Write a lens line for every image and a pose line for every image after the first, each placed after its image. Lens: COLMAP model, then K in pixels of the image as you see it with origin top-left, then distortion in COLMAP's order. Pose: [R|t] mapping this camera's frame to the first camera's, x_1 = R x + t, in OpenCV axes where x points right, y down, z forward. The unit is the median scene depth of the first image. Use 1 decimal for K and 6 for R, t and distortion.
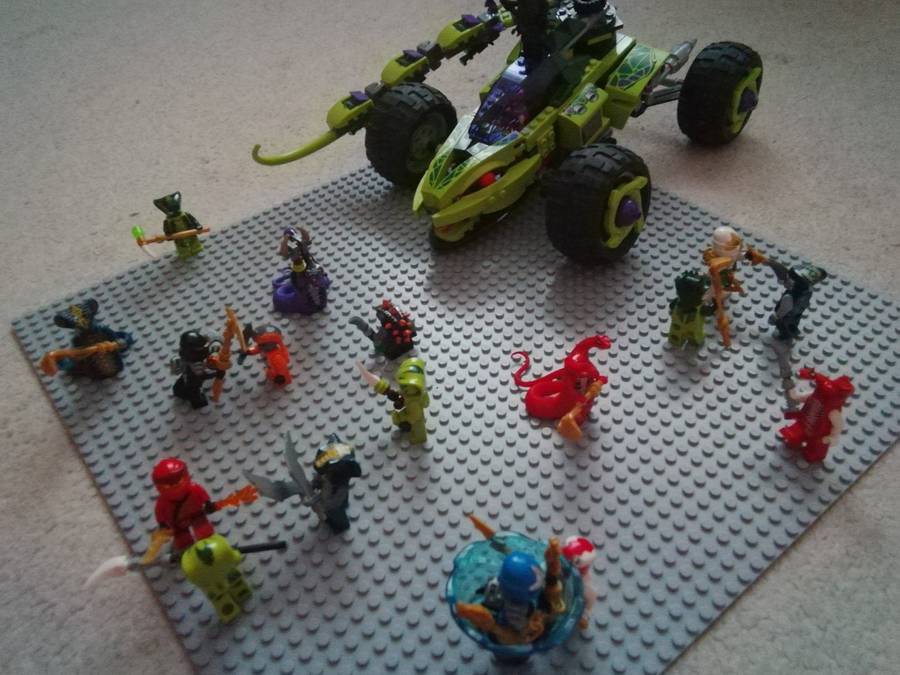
lens RADIAL K [[738.9, 0, 443.4], [0, 738.9, 342.1], [0, 0, 1]] dist [0.061925, -0.061705]
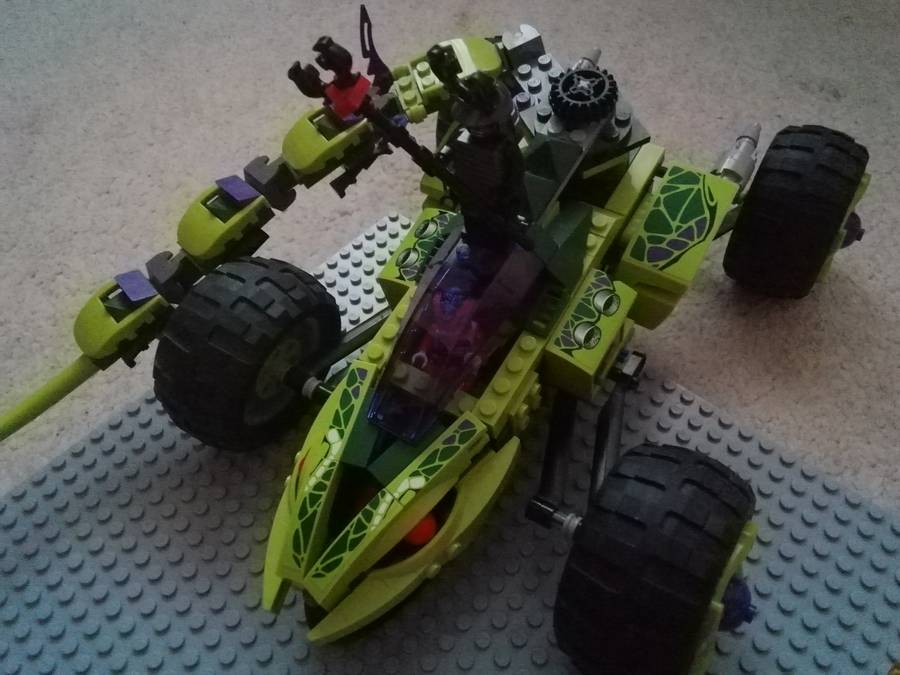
lens RADIAL K [[738.9, 0, 455.9], [0, 738.9, 343.6], [0, 0, 1]] dist [0.061925, -0.061705]
pose [[0.985297, -0.106380, 0.133691, 0.028087], [0.088780, 0.987353, 0.131348, -0.344510], [-0.145973, -0.117548, 0.982280, 0.480267]]
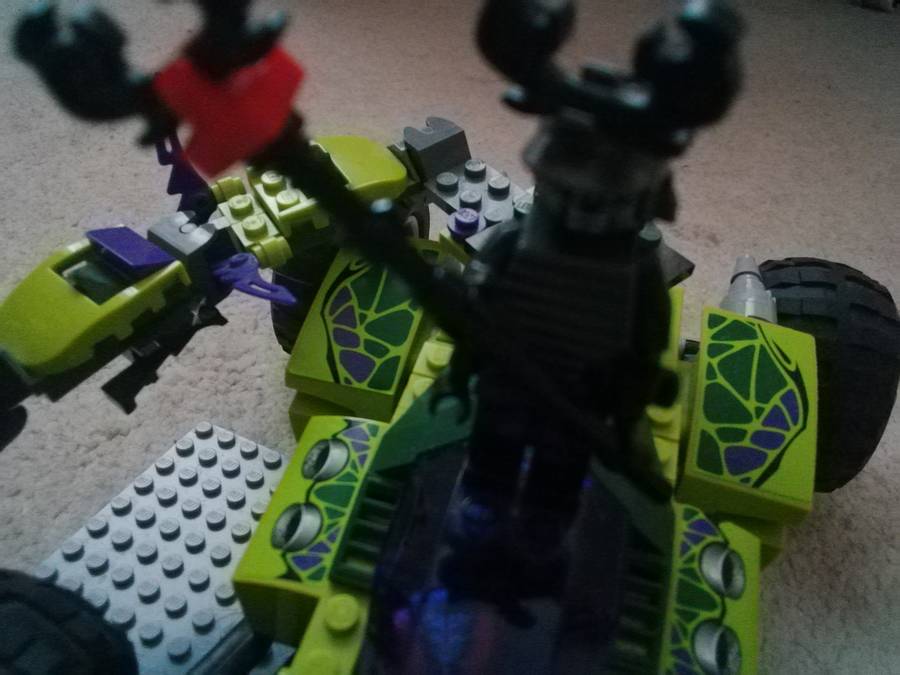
lens RADIAL K [[741.8, 0, 452.2], [0, 741.8, 336.0], [0, 0, 1]] dist [0.043598, -0.056144]
pose [[0.877823, -0.131560, 0.460564, 0.011063], [0.185508, 0.979877, -0.073673, -0.371326], [-0.441603, 0.150110, 0.884564, 0.736086]]
